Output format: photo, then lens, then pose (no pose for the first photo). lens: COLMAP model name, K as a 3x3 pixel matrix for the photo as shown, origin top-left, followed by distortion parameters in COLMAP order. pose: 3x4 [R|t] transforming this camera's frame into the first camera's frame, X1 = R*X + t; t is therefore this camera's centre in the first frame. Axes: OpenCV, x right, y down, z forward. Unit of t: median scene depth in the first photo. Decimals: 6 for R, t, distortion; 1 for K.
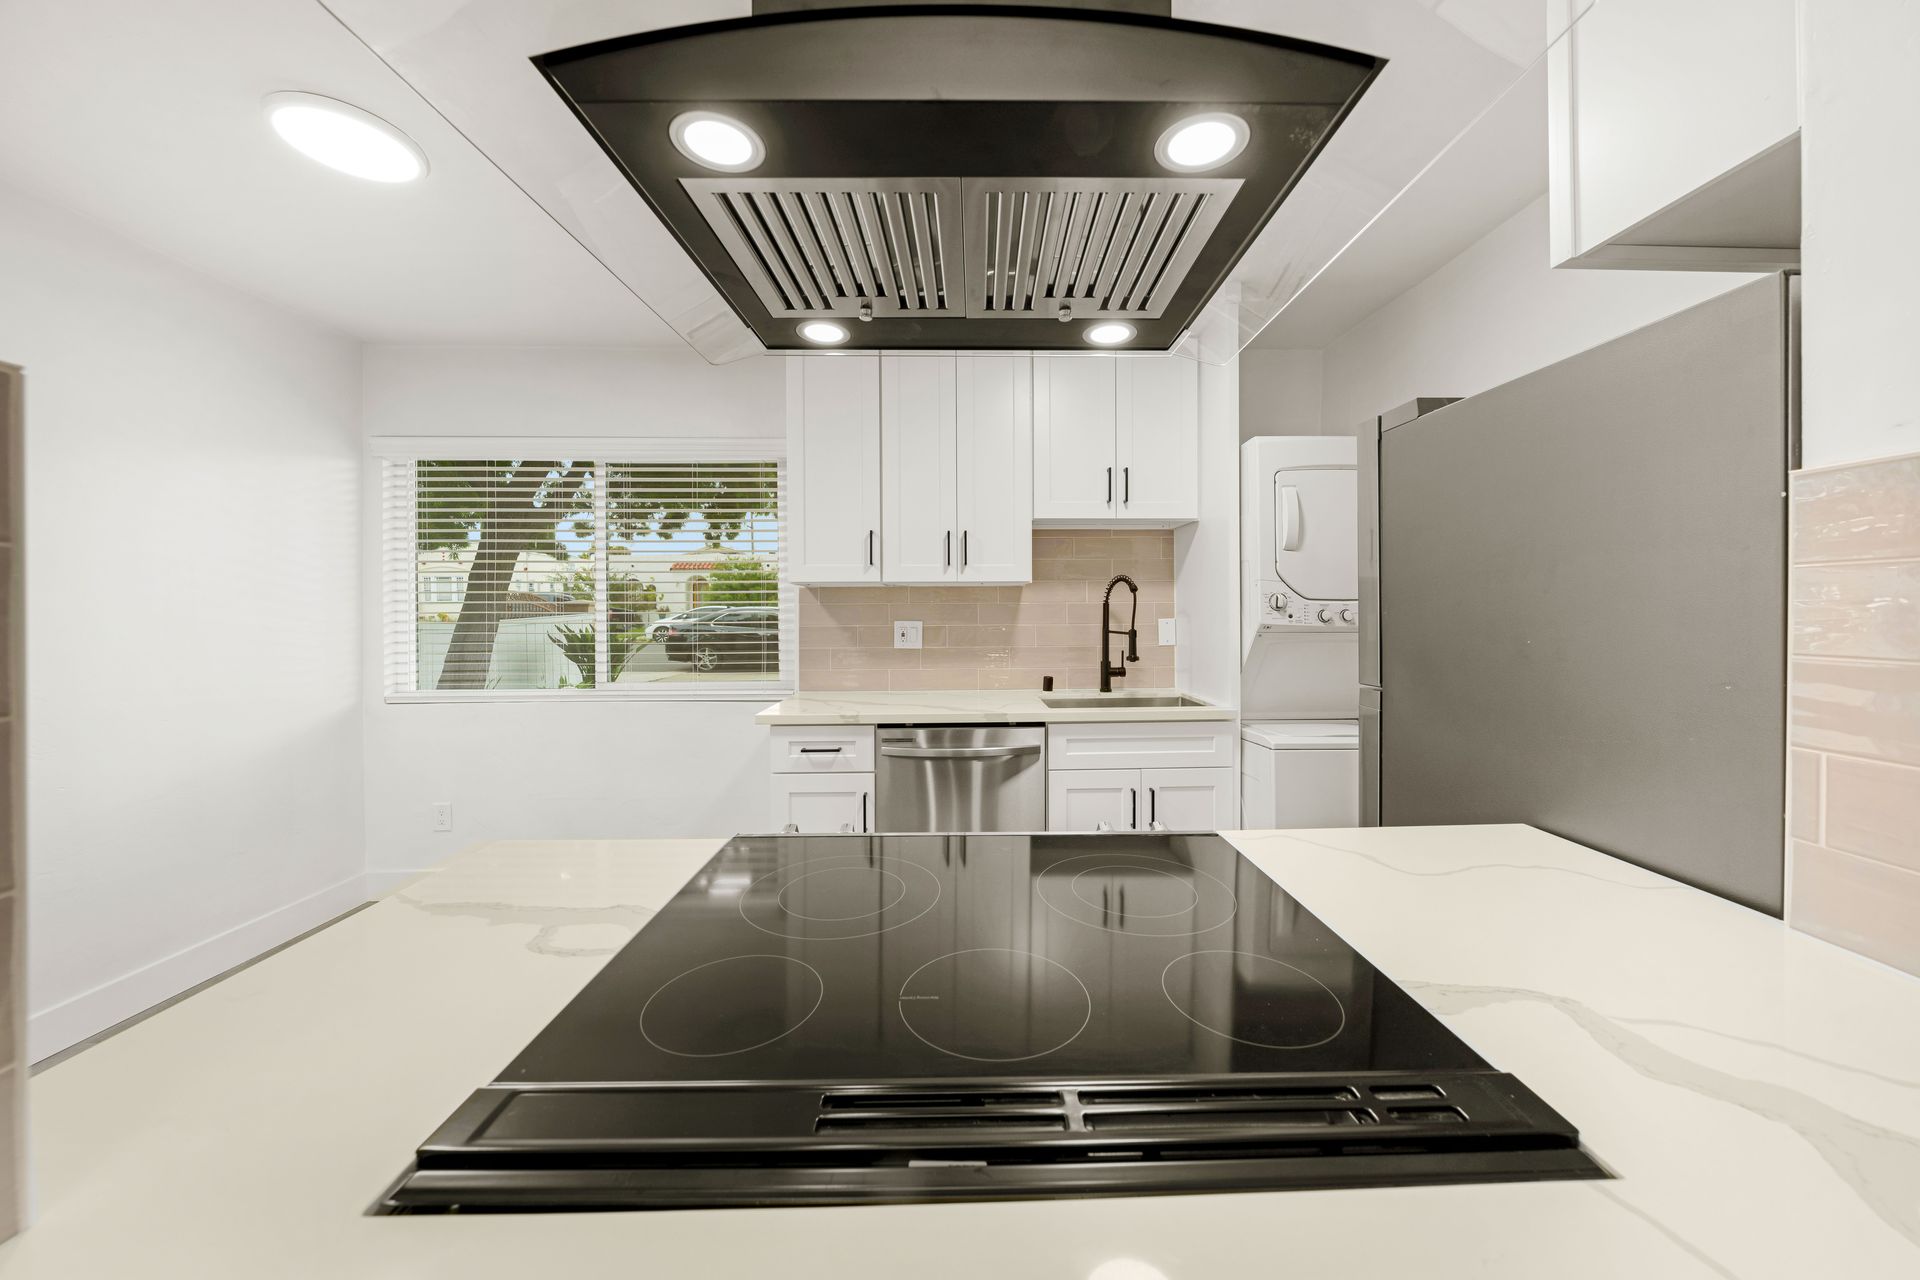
lens RADIAL K [[660.3, 0, 959.2], [0, 660.3, 610.0], [0, 0, 1]] dist [-0.000547, -0.000039]
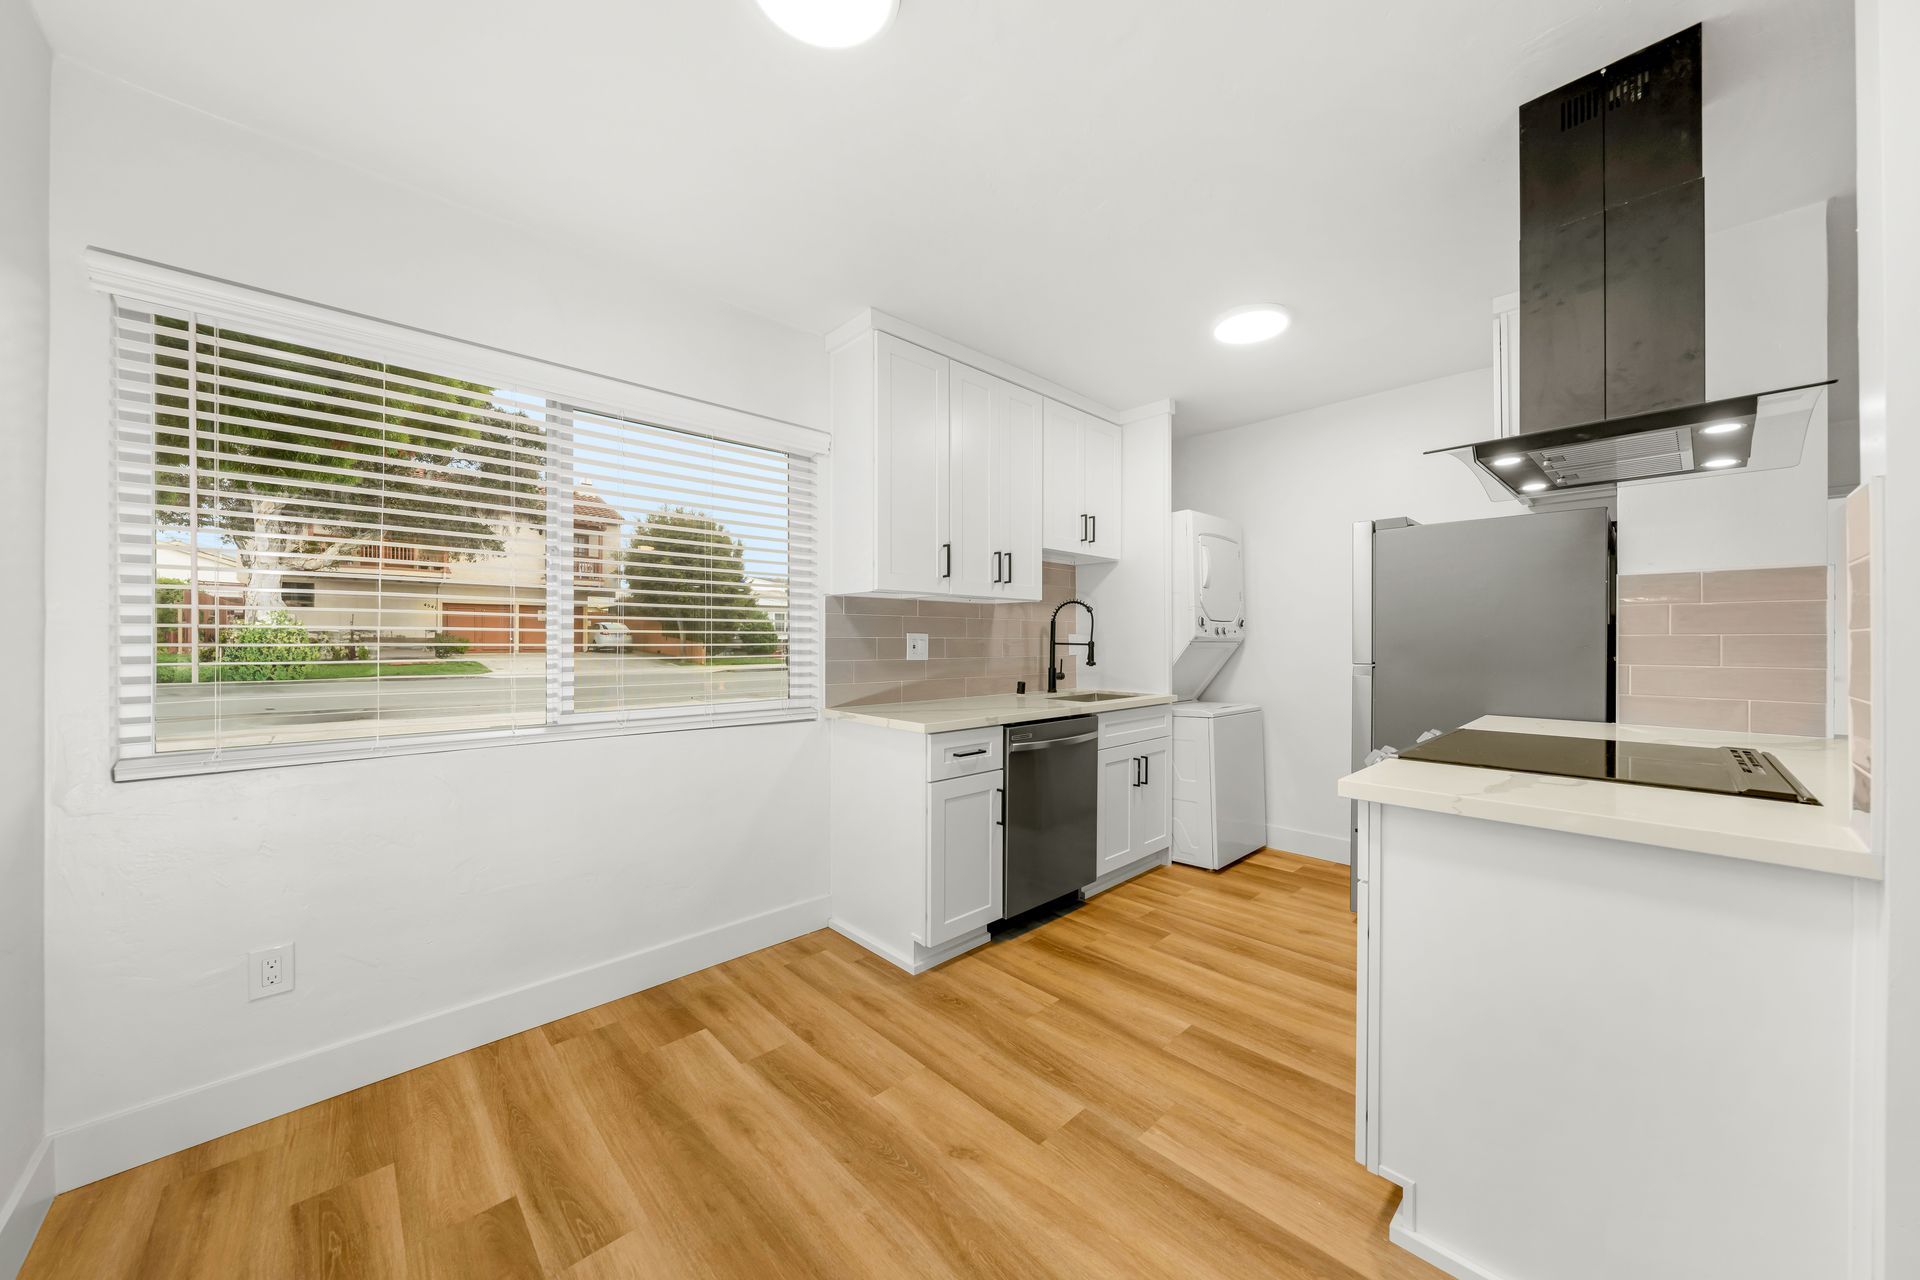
lens RADIAL K [[687.4, 0, 952.2], [0, 687.4, 635.8], [0, 0, 1]] dist [0.000325, 0.000126]
pose [[0.726511, 0.011311, 0.687061, -0.838348], [-0.006670, 0.999933, -0.009408, 0.032525], [-0.687122, 0.002252, 0.726539, 0.196726]]
